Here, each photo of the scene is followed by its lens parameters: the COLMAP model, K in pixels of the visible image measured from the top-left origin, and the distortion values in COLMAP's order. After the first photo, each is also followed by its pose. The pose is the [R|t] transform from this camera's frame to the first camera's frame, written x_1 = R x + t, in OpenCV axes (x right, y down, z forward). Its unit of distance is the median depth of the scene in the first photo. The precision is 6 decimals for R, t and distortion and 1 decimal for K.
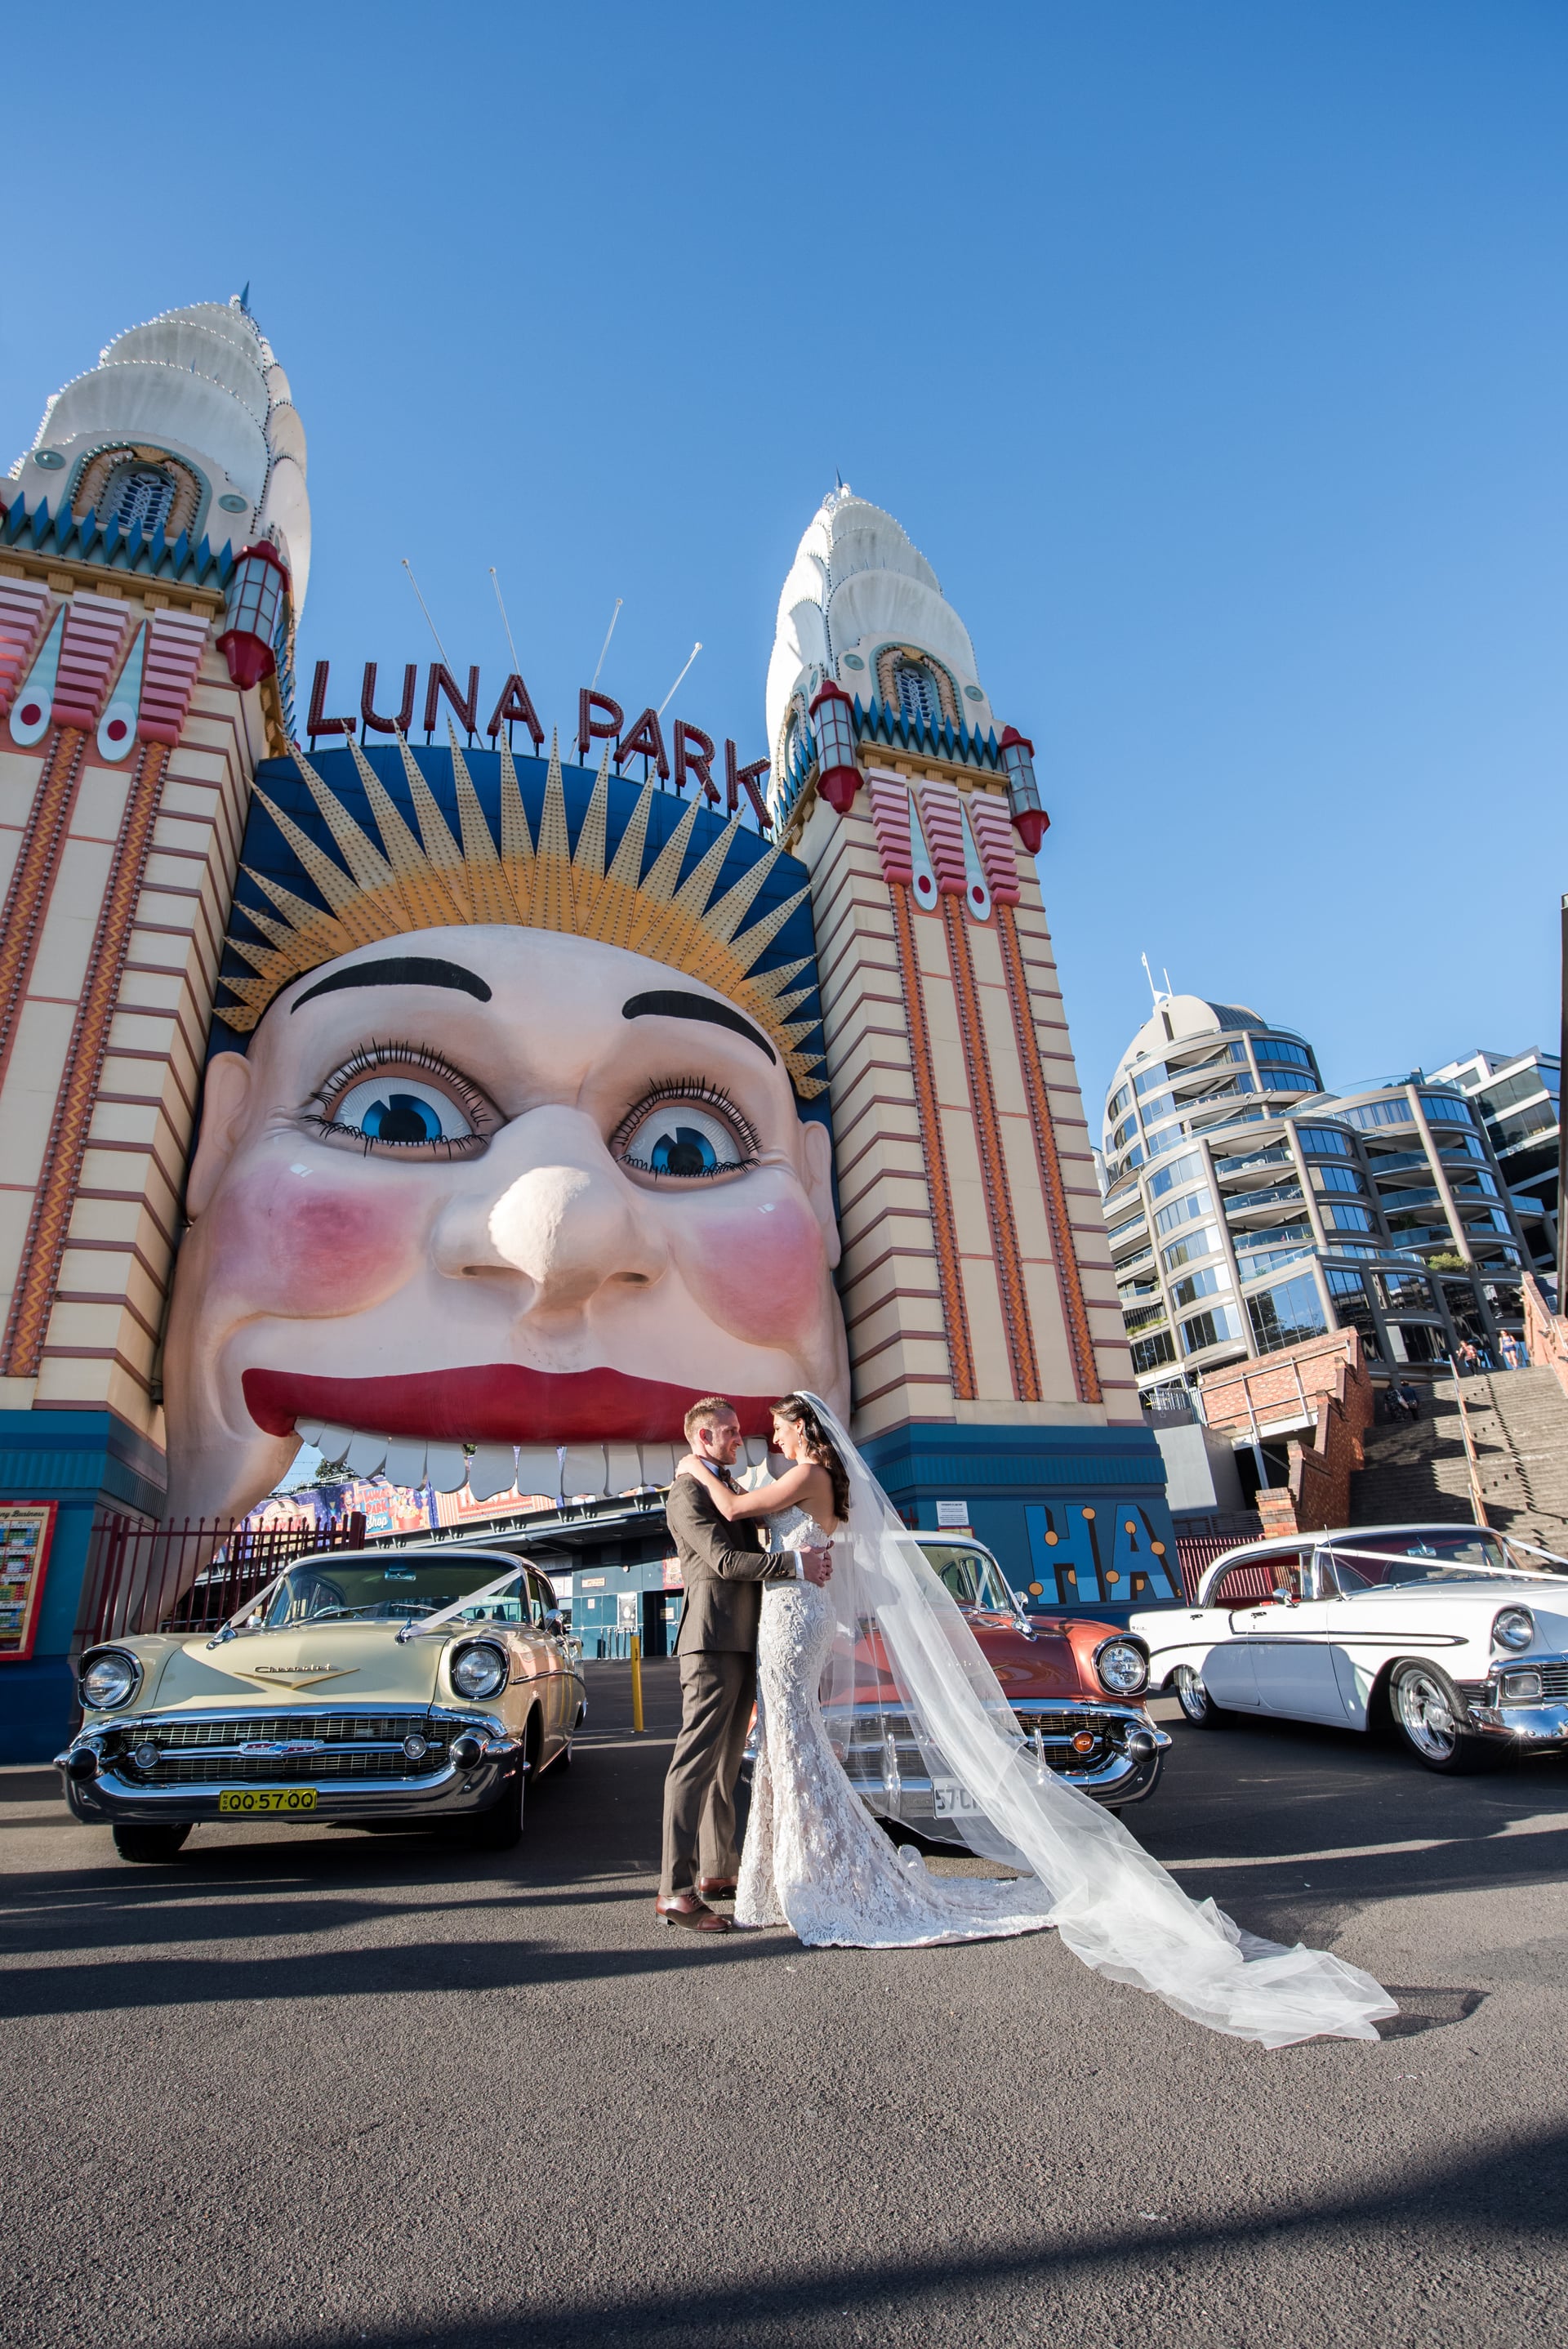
lens RADIAL K [[1020.3, 0, 784.0], [0, 1020.3, 1174.5], [0, 0, 1]] dist [-0.011663, -0.000194]
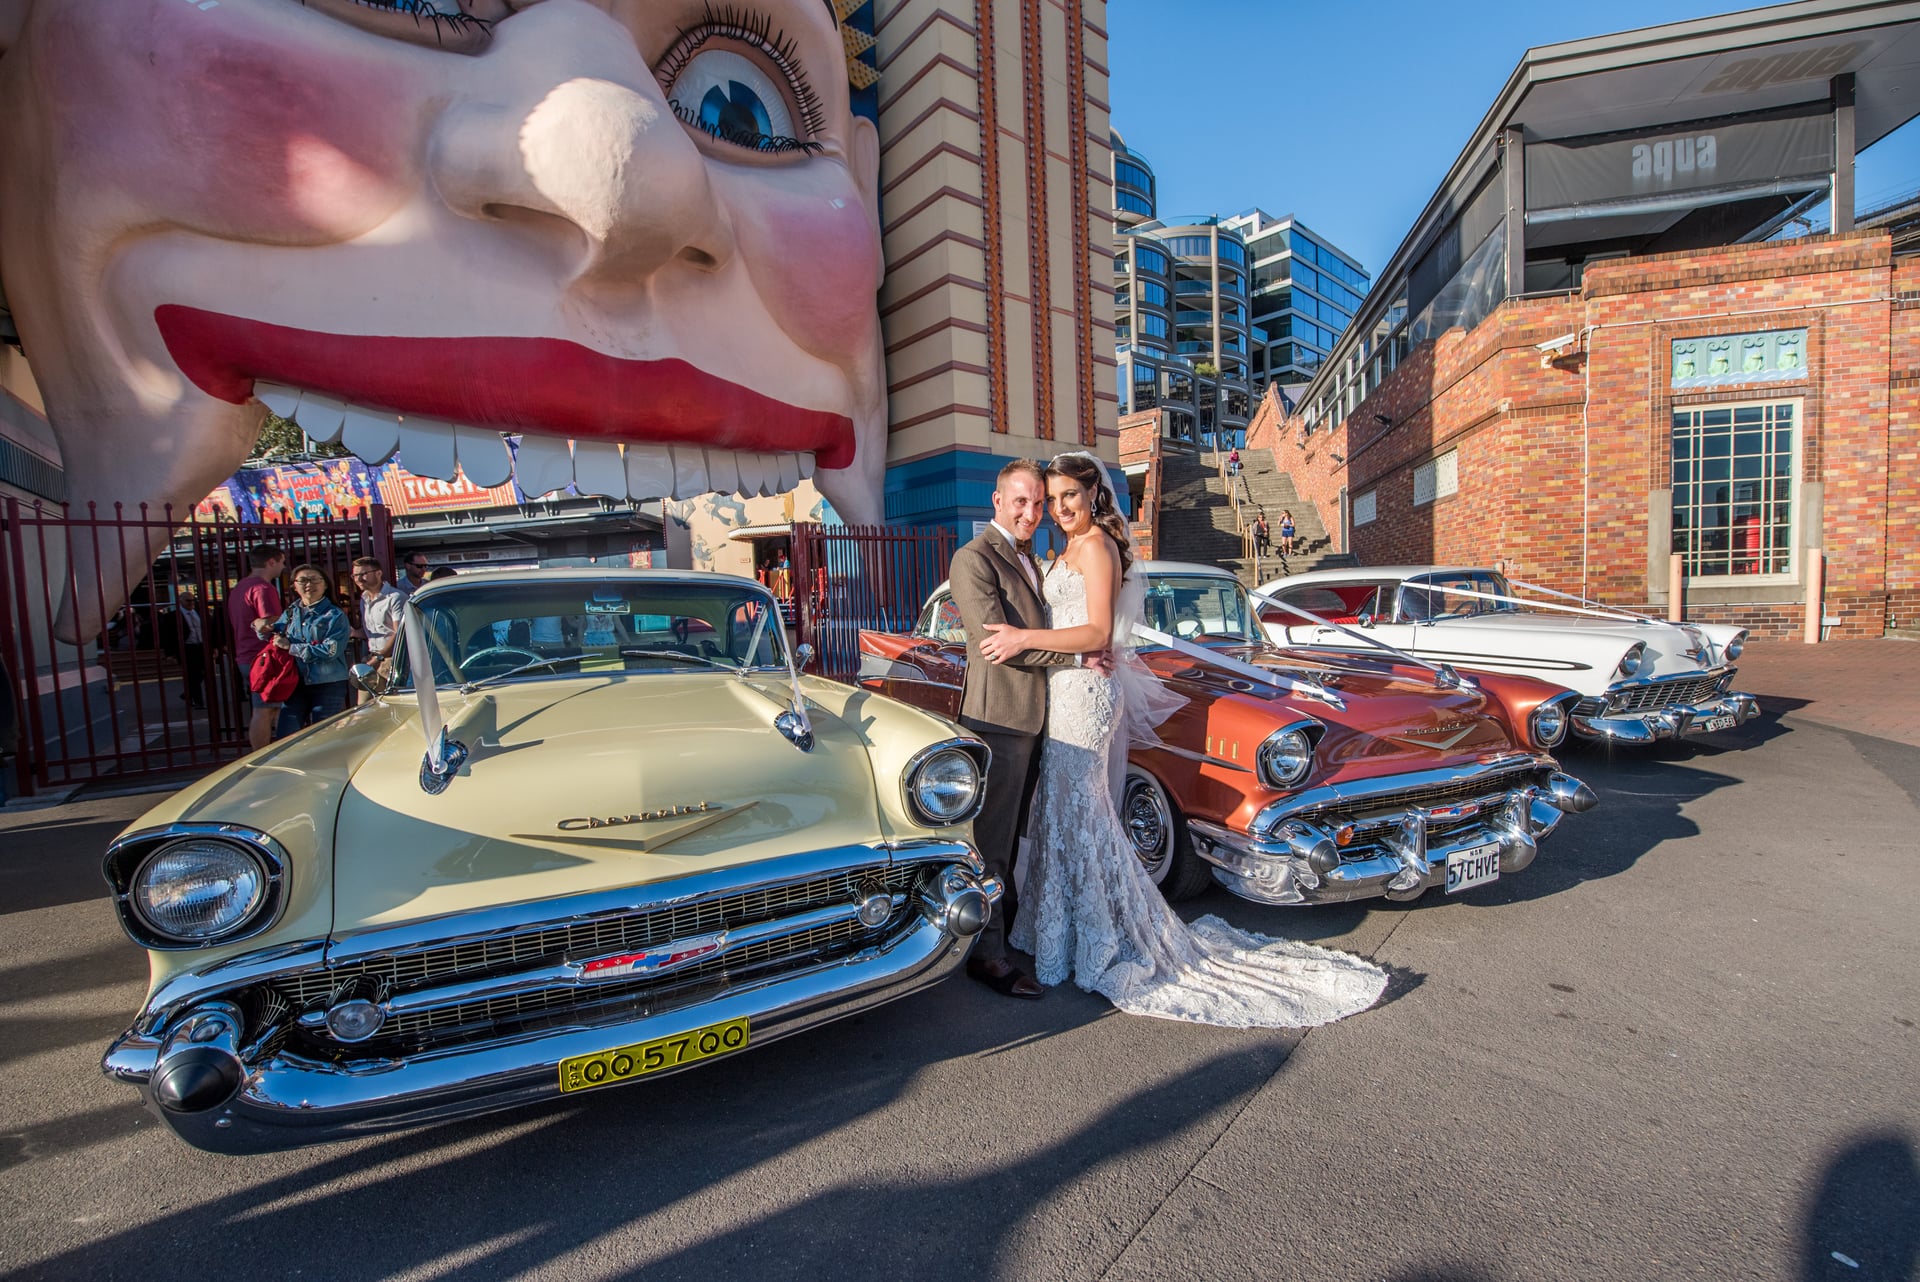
lens RADIAL K [[785.6, 0, 963.1], [0, 785.6, 612.1], [0, 0, 1]] dist [-0.015700, -0.003797]
pose [[0.931361, 0.006042, 0.364046, -0.150235], [-0.159200, 0.905976, 0.392253, 0.065992], [-0.327447, -0.423286, 0.844753, 0.206044]]
